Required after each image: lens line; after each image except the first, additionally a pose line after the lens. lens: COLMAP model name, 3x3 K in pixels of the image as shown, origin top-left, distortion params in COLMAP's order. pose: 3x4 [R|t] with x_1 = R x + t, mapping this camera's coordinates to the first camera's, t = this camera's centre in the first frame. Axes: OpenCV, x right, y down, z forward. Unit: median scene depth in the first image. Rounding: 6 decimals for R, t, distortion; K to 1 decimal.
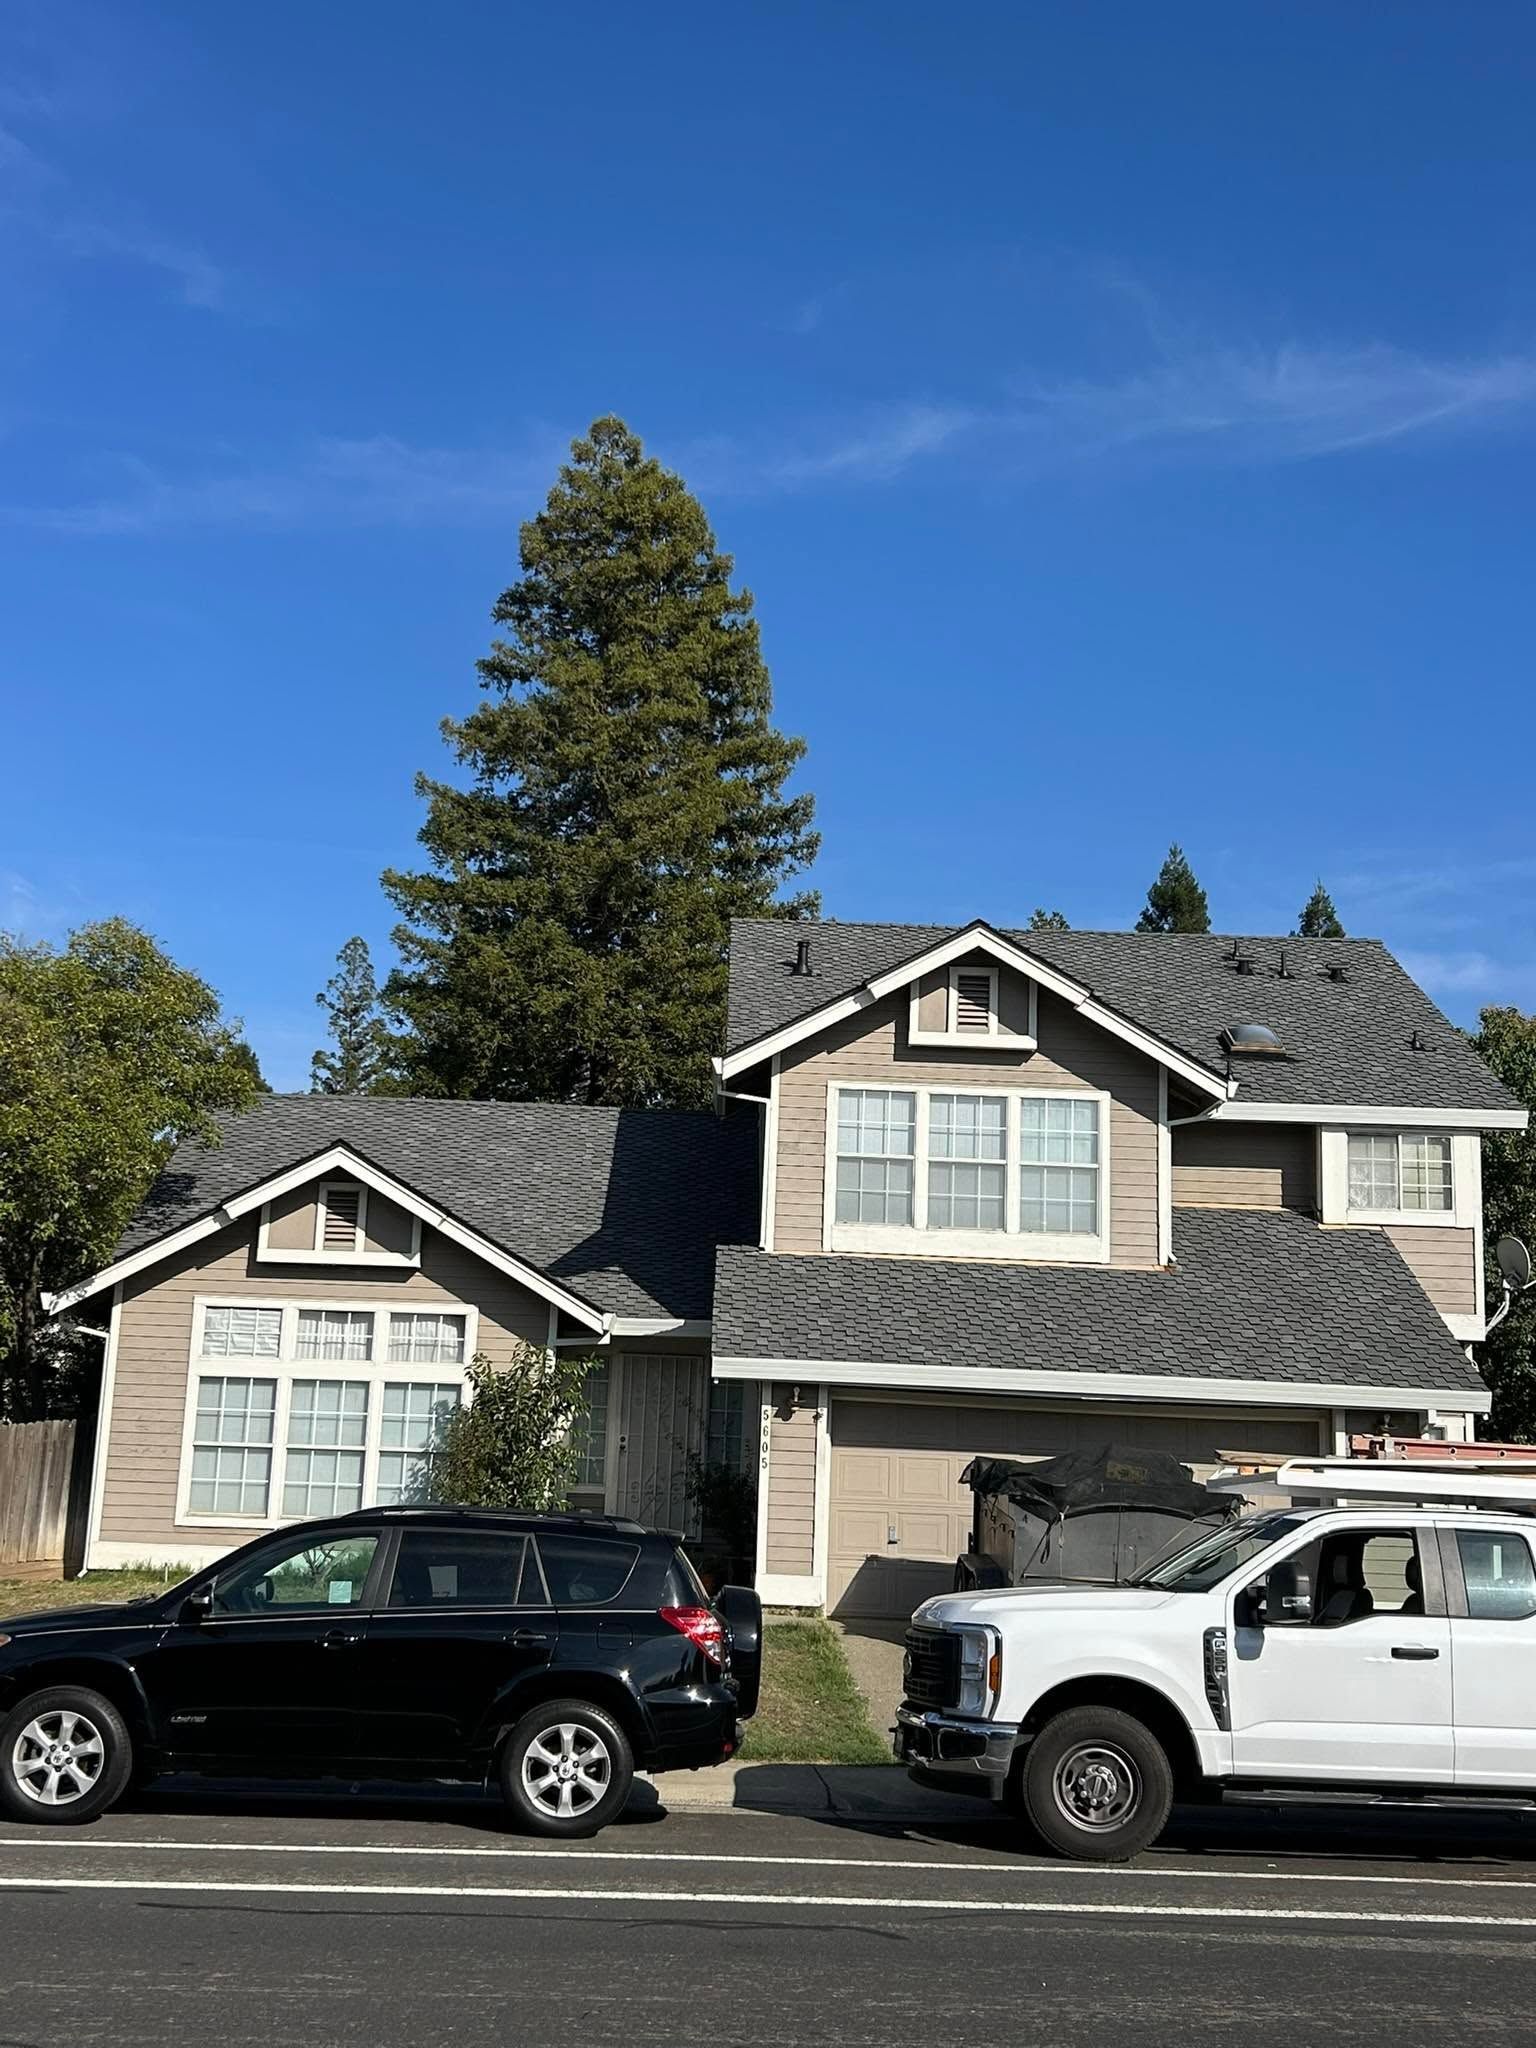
lens RADIAL K [[2292.0, 0, 774.3], [0, 2292.0, 1056.0], [0, 0, 1]] dist [0.115301, -0.017296]
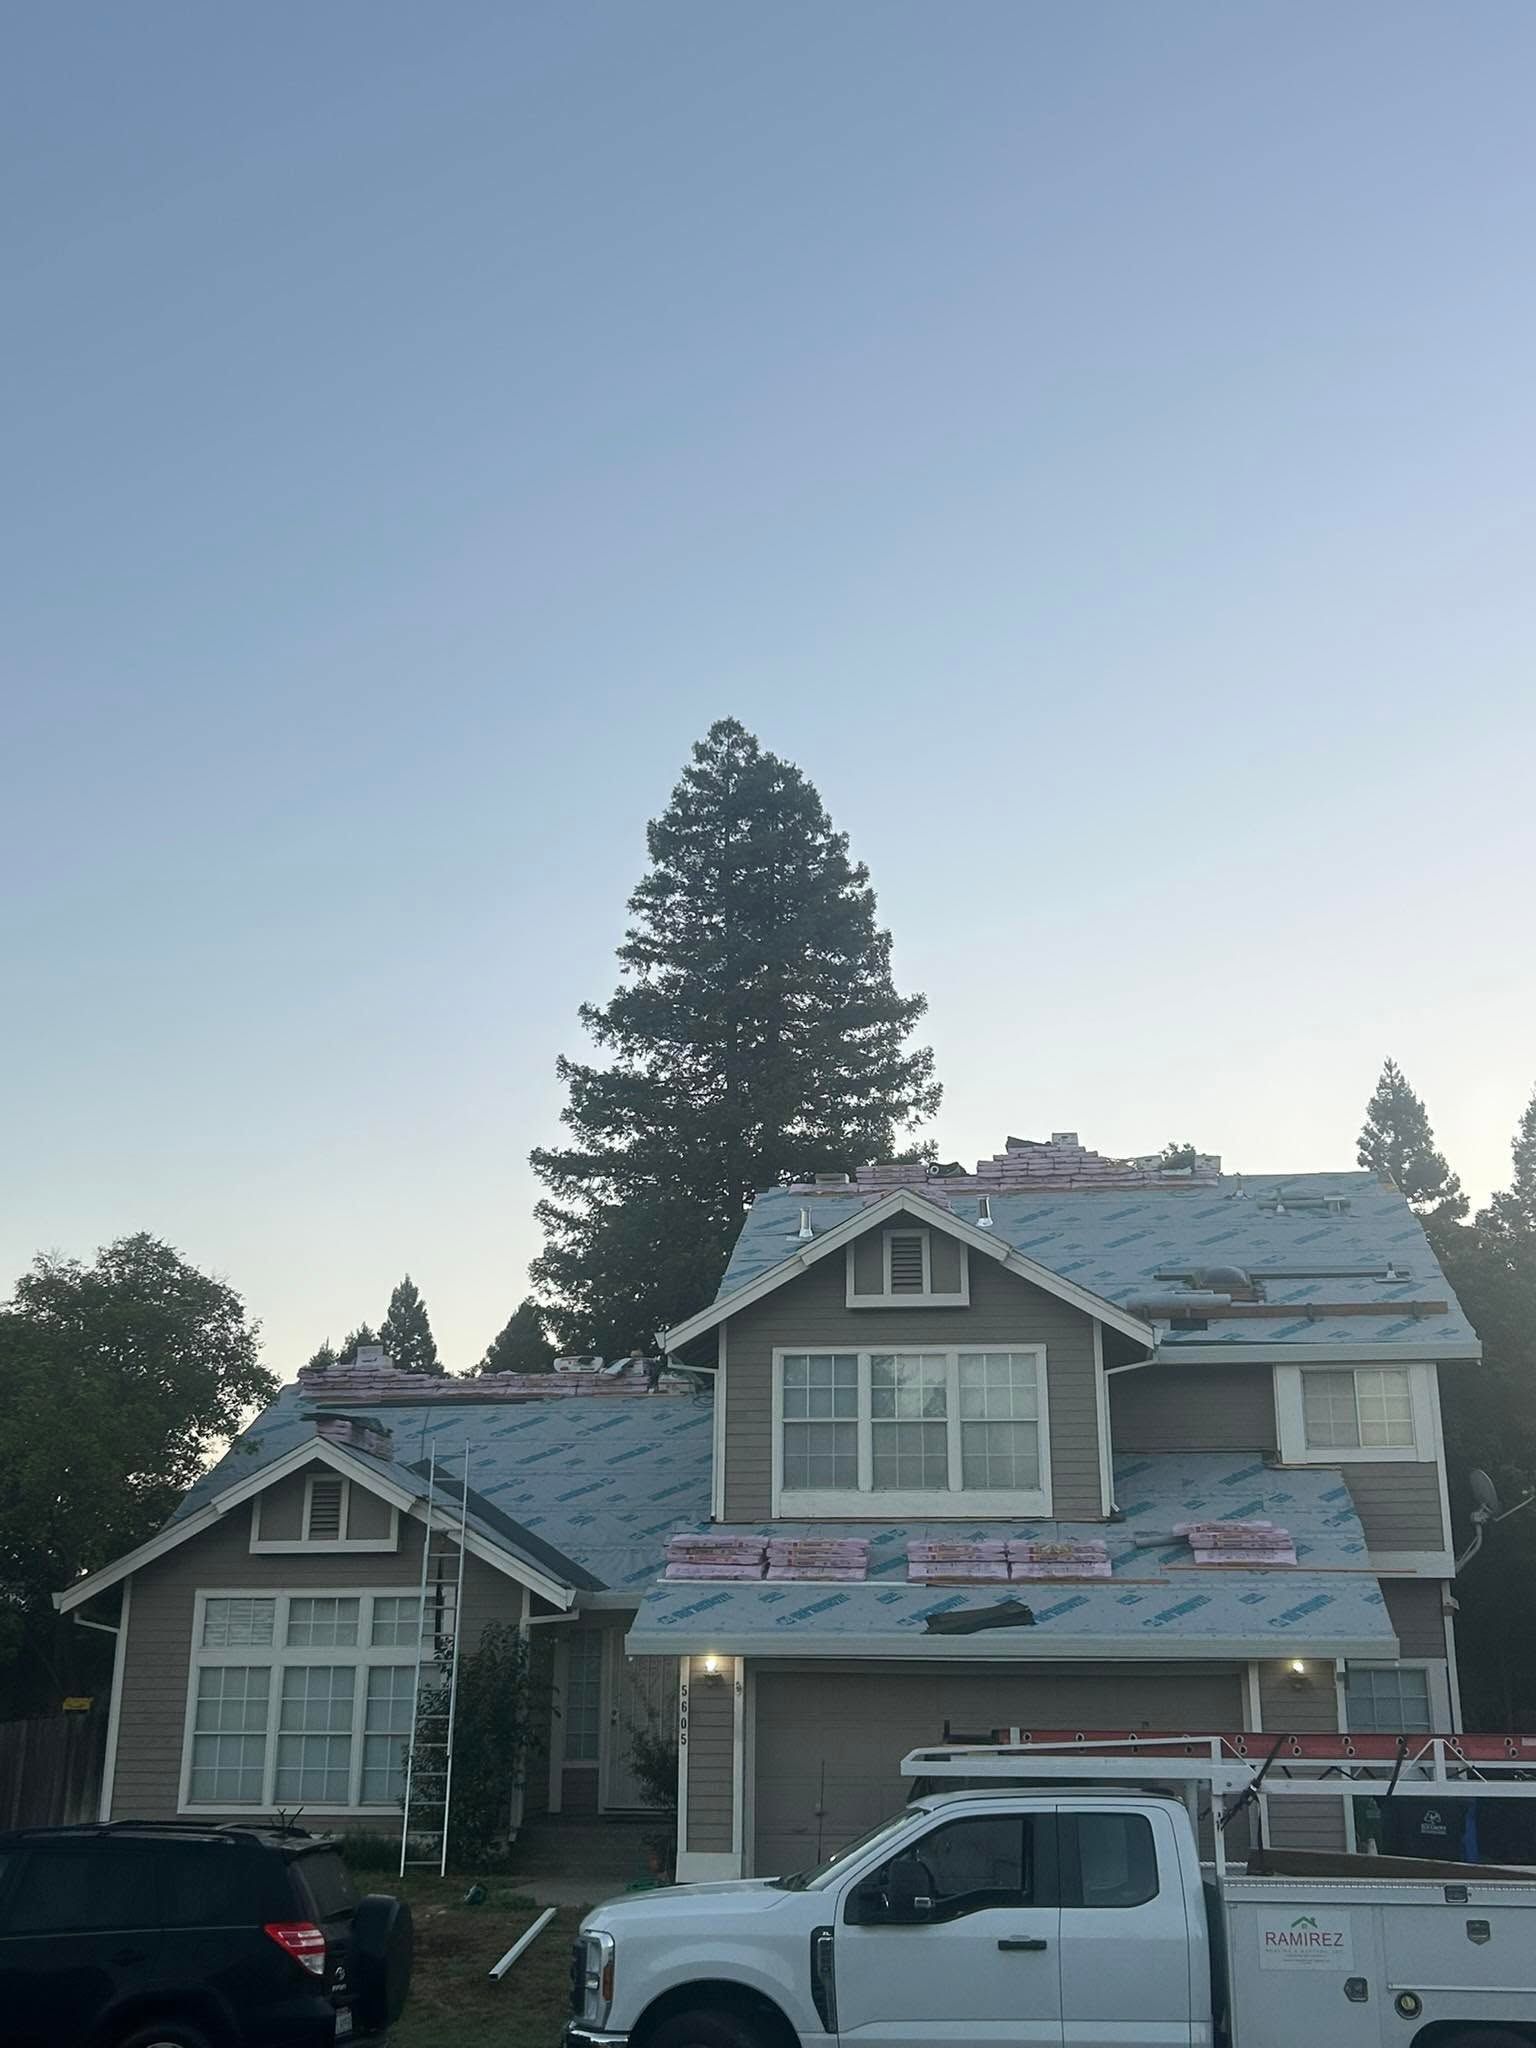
lens RADIAL K [[2199.8, 0, 803.6], [0, 2199.8, 999.9], [0, 0, 1]] dist [0.132001, -0.339237]
pose [[0.989067, -0.075982, -0.126384, 0.175739], [0.059156, 0.989493, -0.131928, -0.012741], [0.135081, 0.123009, 0.983169, -0.000640]]
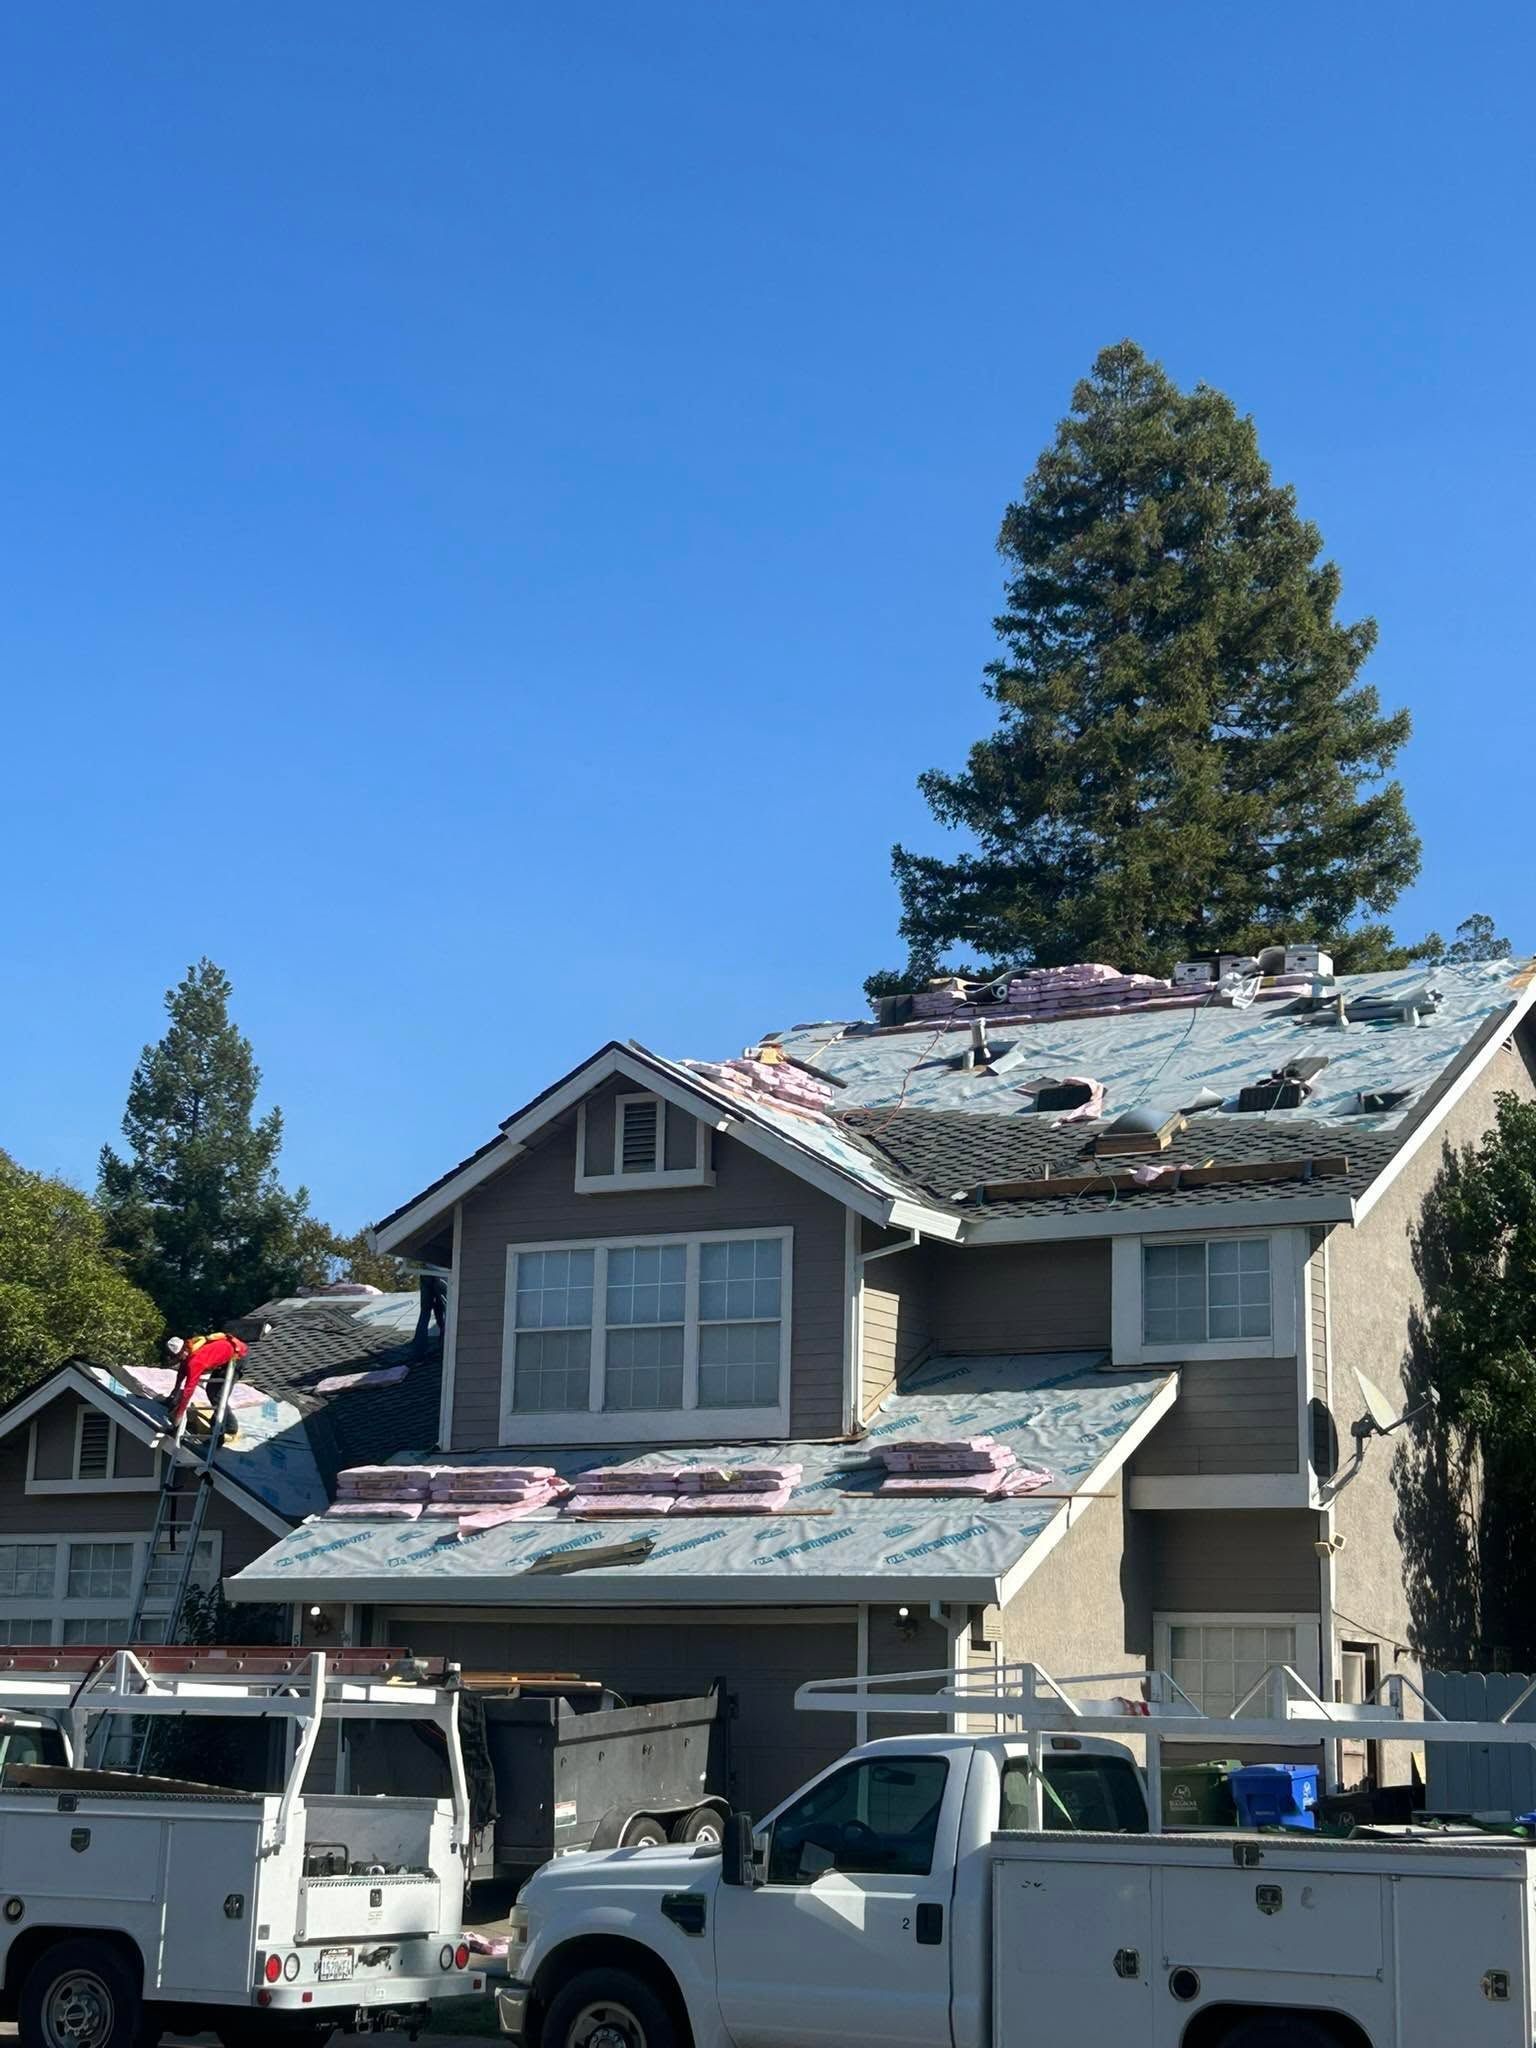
lens RADIAL K [[3340.3, 0, 826.4], [0, 3340.3, 1025.3], [0, 0, 1]] dist [0.123454, -0.176876]
pose [[0.861374, -0.123980, -0.492608, 0.750871], [0.104525, 0.992265, -0.066963, 0.025284], [0.497100, 0.006191, 0.867671, -0.024502]]
